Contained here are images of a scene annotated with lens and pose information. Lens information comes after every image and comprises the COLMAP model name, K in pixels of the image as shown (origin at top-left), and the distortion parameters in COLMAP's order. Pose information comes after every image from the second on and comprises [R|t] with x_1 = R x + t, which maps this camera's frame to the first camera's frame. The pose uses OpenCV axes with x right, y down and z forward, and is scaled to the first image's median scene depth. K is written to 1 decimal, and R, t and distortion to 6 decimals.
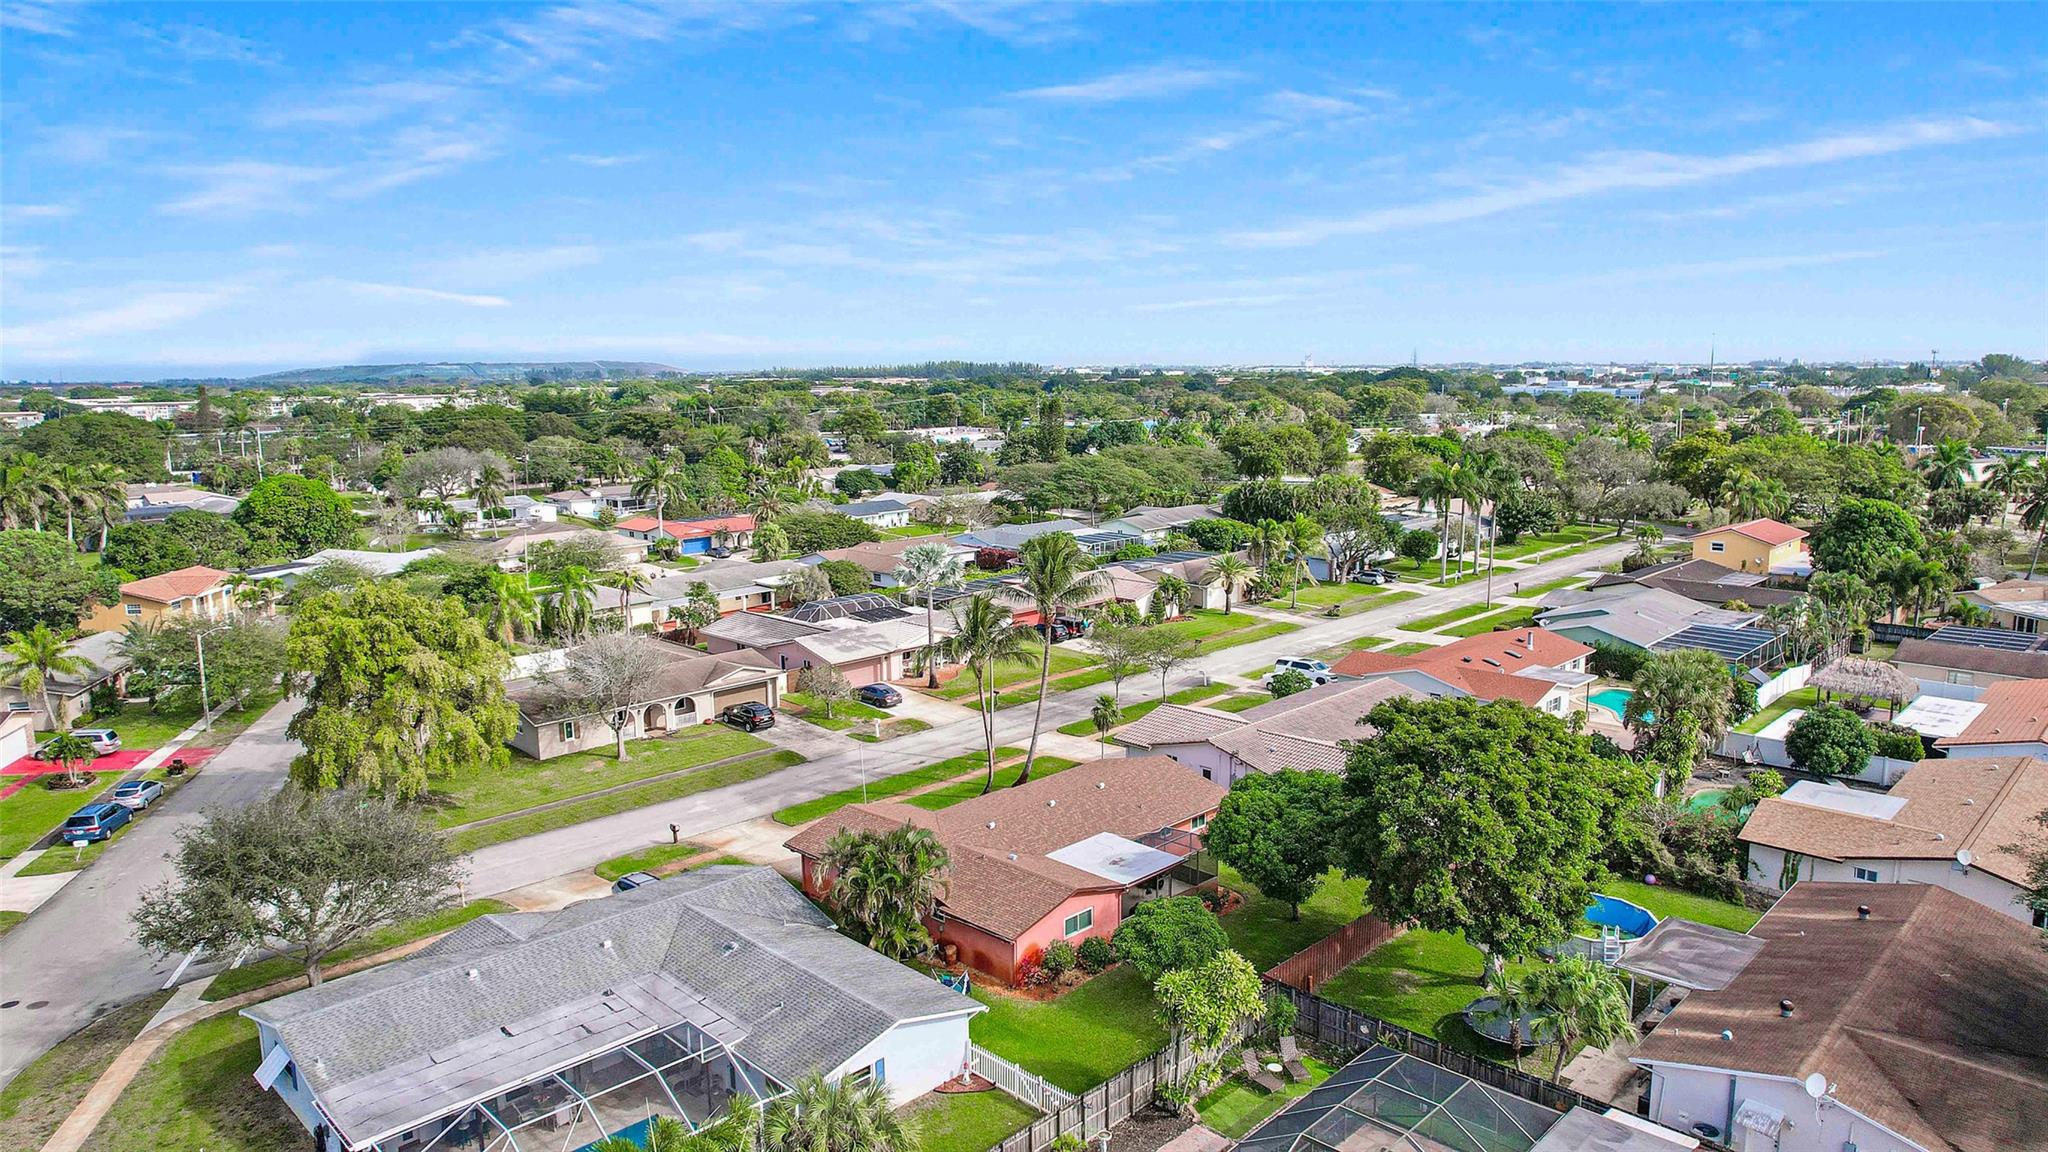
lens RADIAL K [[1309.2, 0, 1028.5], [0, 1309.2, 574.7], [0, 0, 1]] dist [-0.079262, 0.073956]
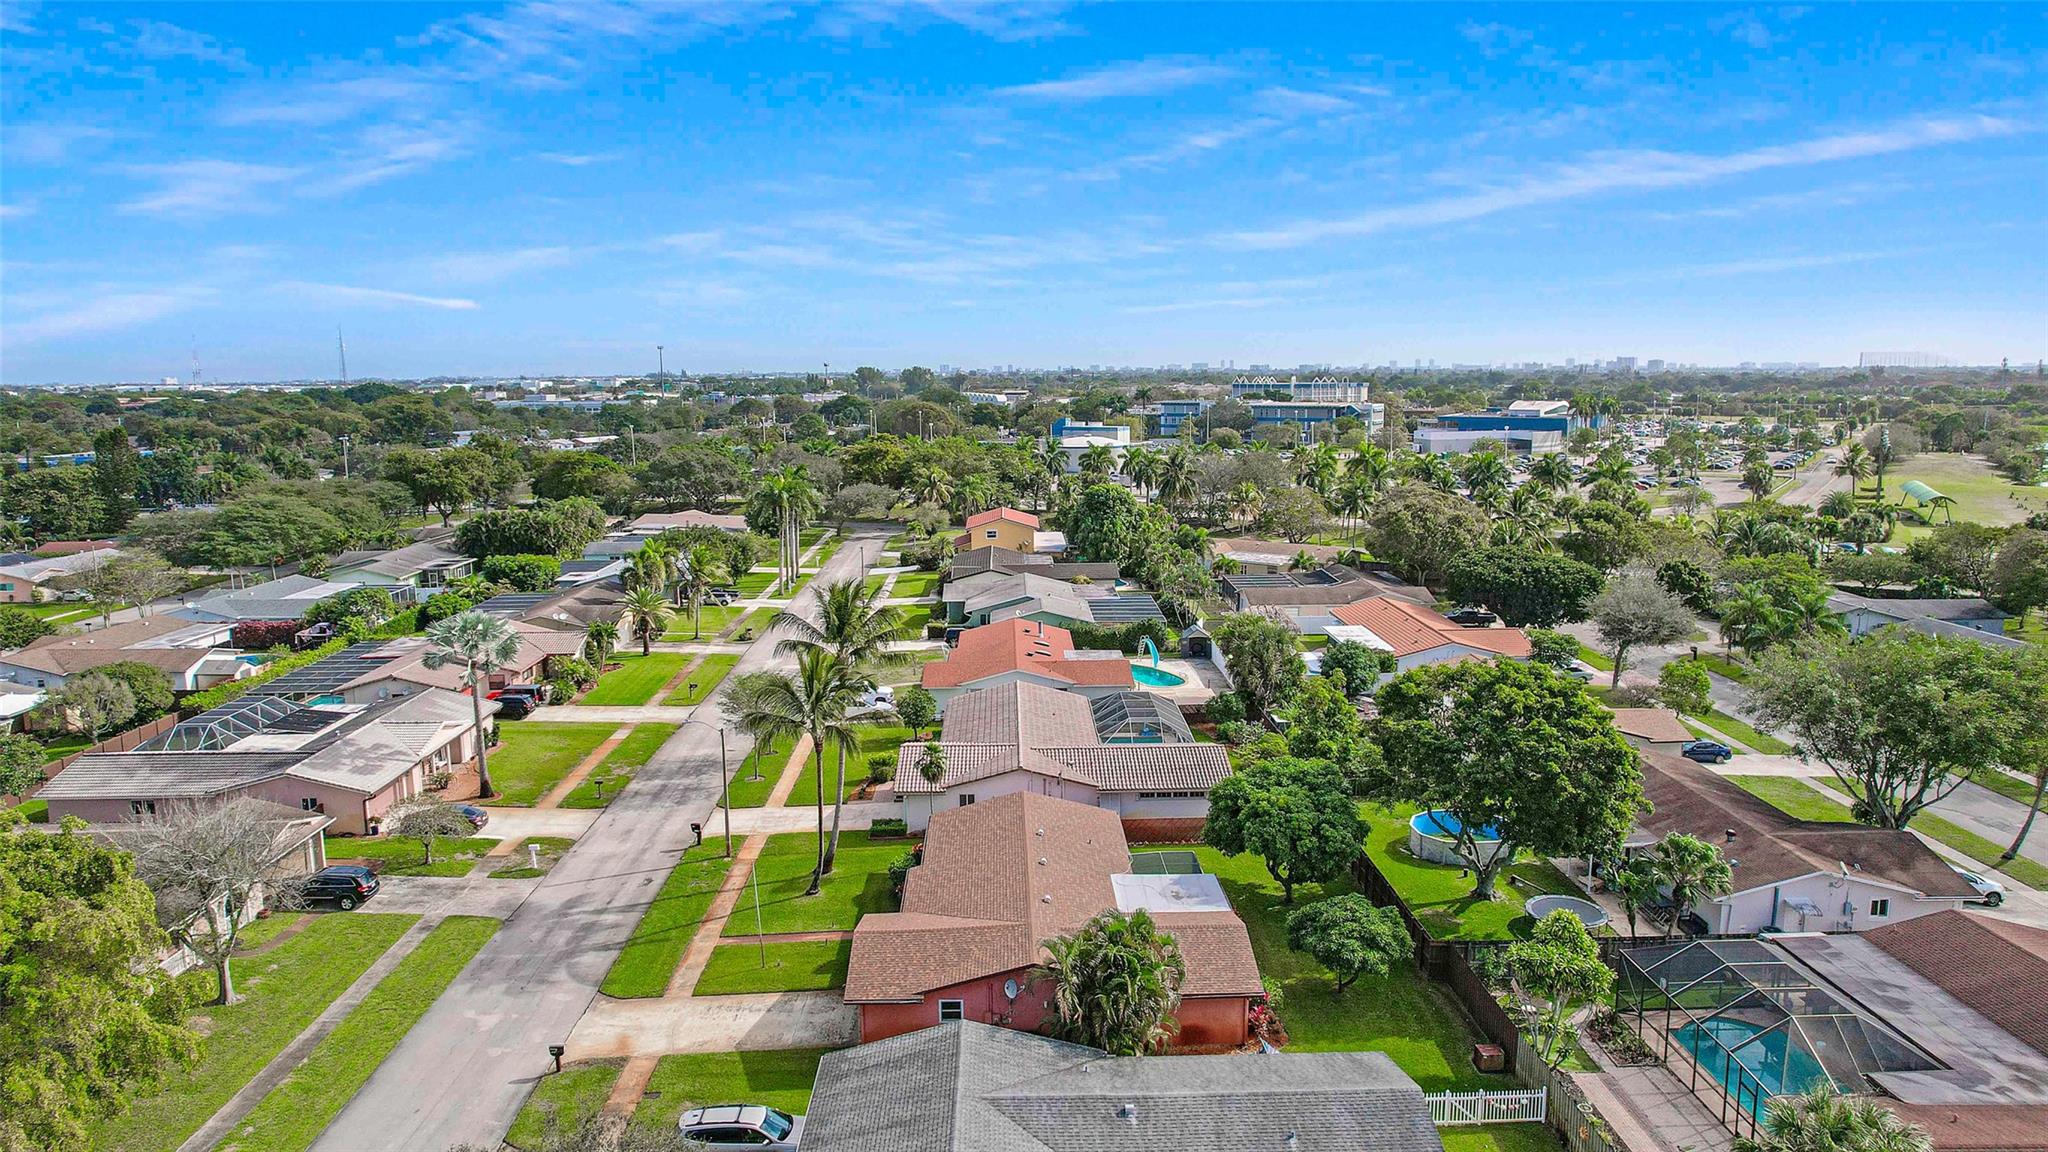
lens RADIAL K [[1309.2, 0, 1028.5], [0, 1309.2, 574.7], [0, 0, 1]] dist [-0.079262, 0.073956]
pose [[0.696128, -0.107123, 0.709880, -0.440857], [0.114575, 0.992709, 0.037447, -0.042078], [-0.708716, 0.055267, 0.703326, 0.259036]]
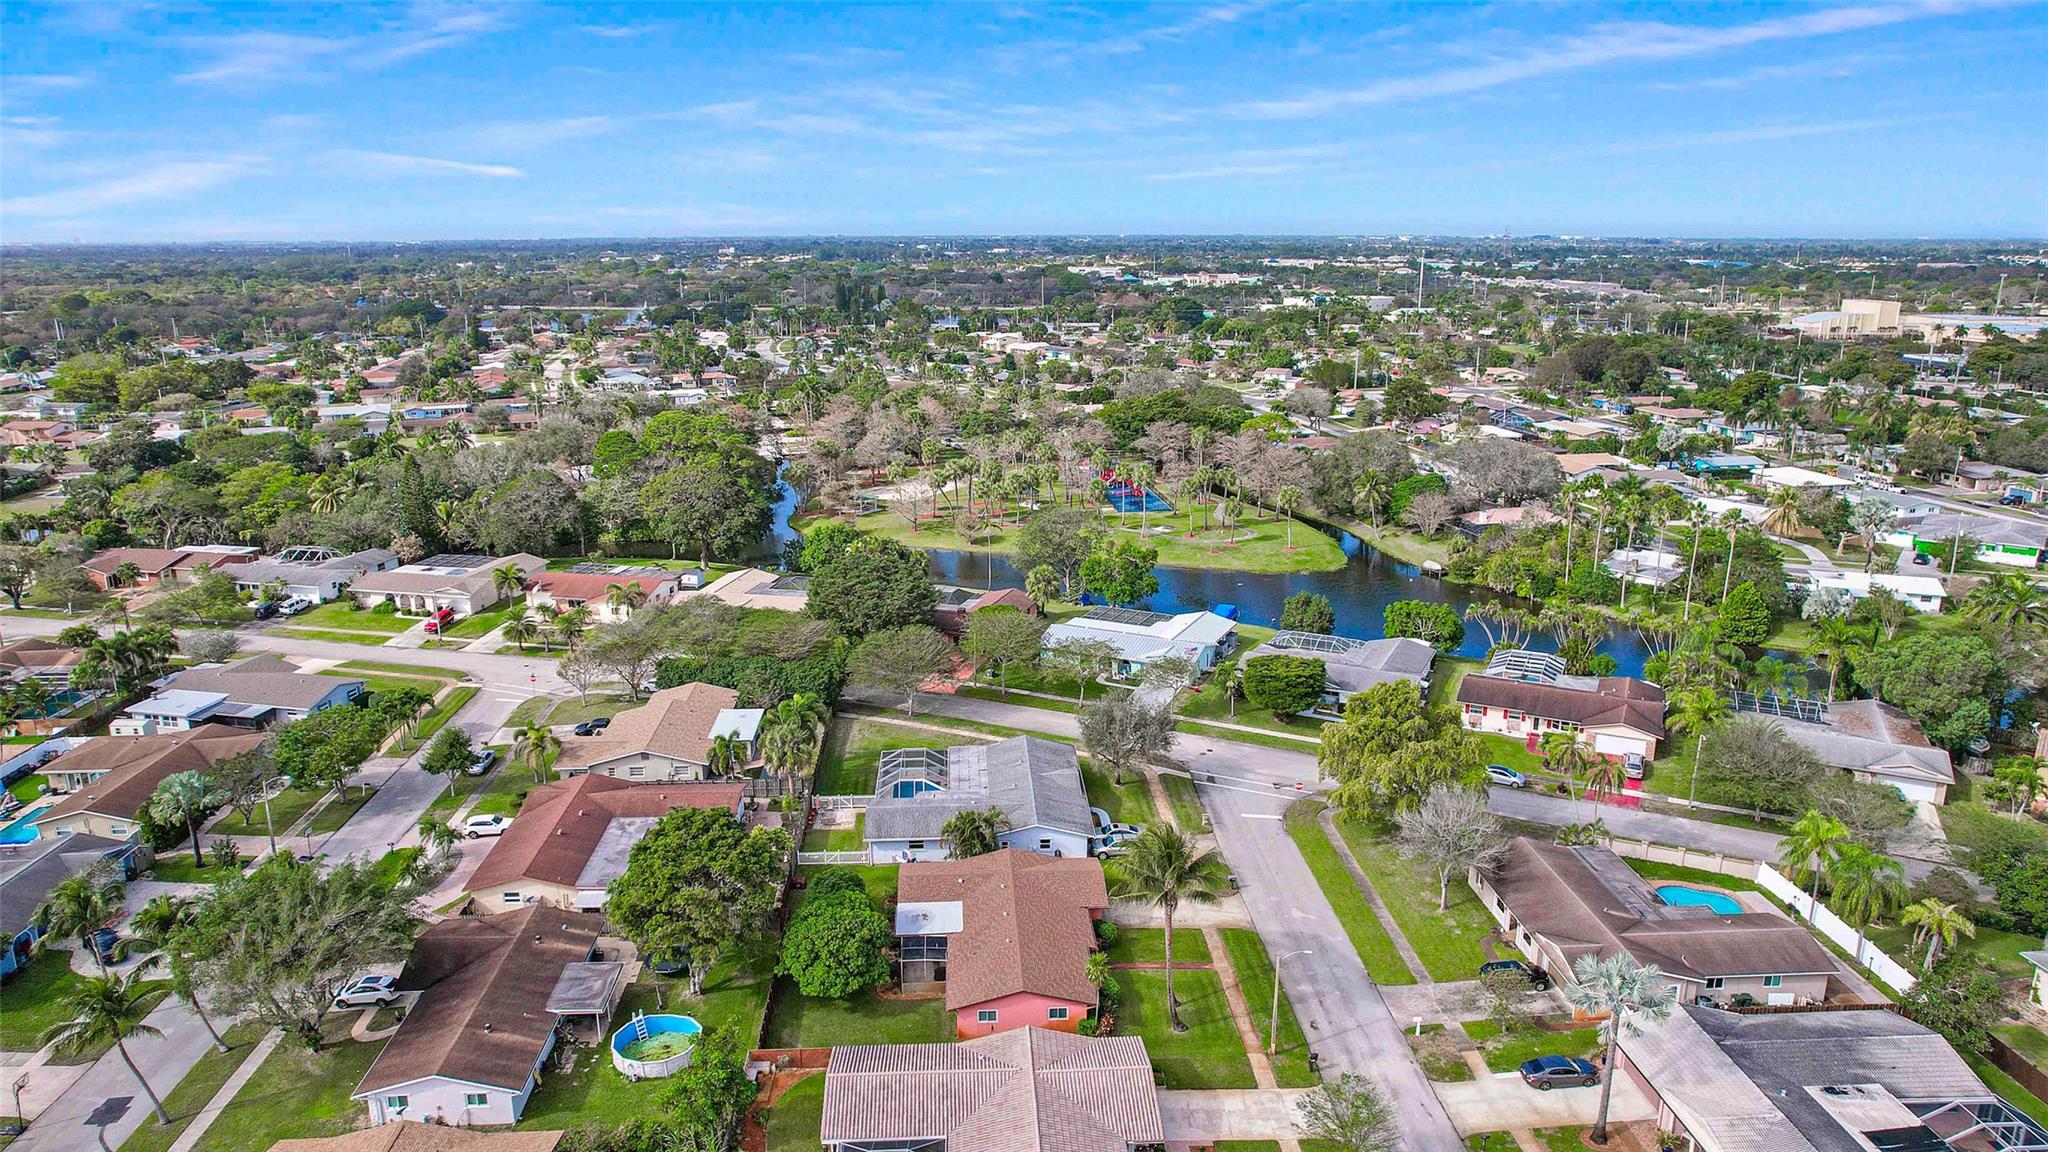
lens RADIAL K [[1309.2, 0, 1028.5], [0, 1309.2, 574.7], [0, 0, 1]] dist [-0.079262, 0.073956]
pose [[-0.670347, 0.203080, -0.713718, 0.685377], [-0.107001, 0.925316, 0.363787, -0.504139], [0.734292, 0.320232, -0.598553, 1.268527]]
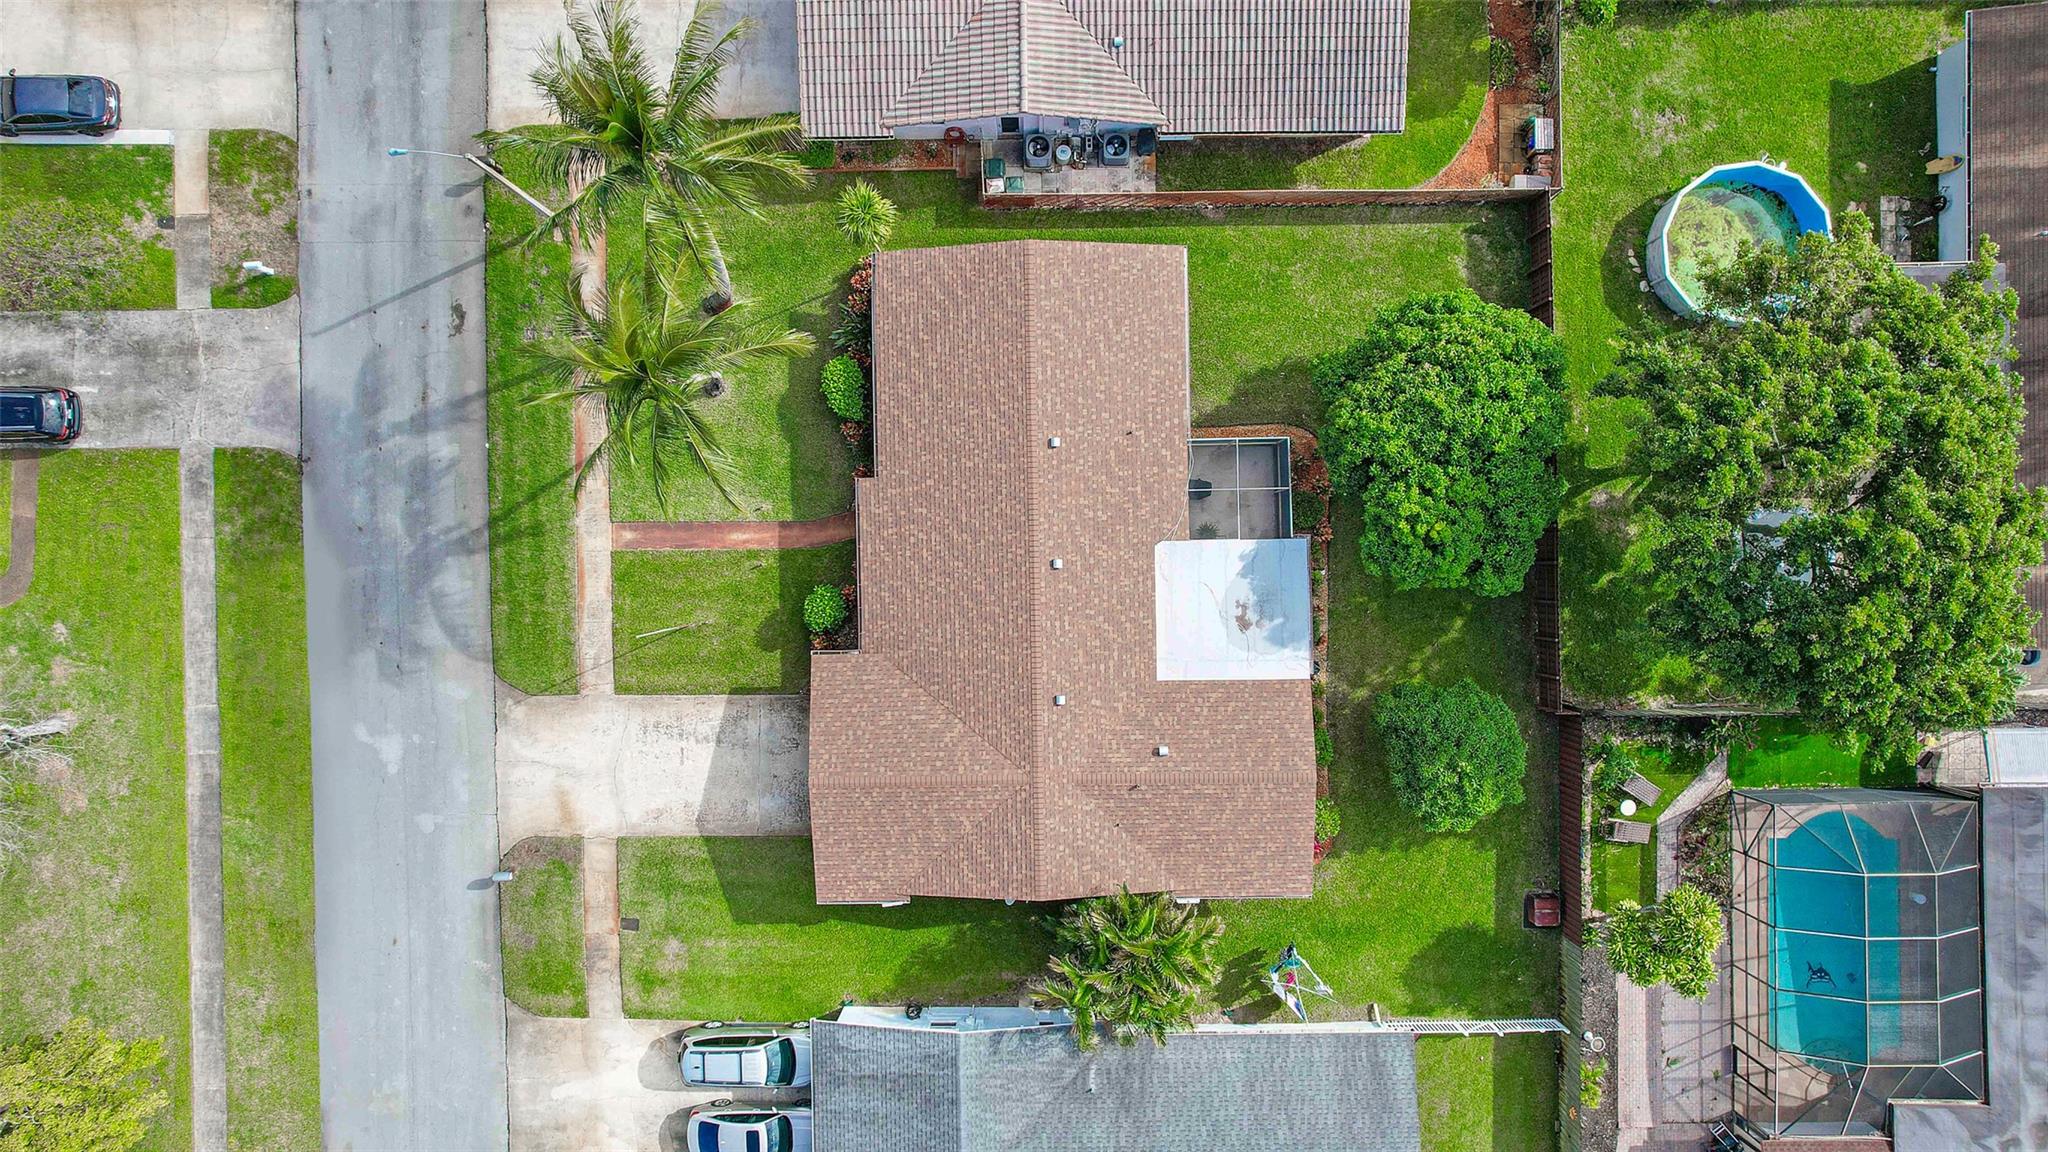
lens RADIAL K [[1309.2, 0, 1028.5], [0, 1309.2, 574.7], [0, 0, 1]] dist [-0.079262, 0.073956]
pose [[0.700543, -0.713601, -0.003794, 0.004463], [0.115463, 0.108100, 0.987412, -0.312947], [-0.704208, -0.692162, 0.158123, 0.655005]]
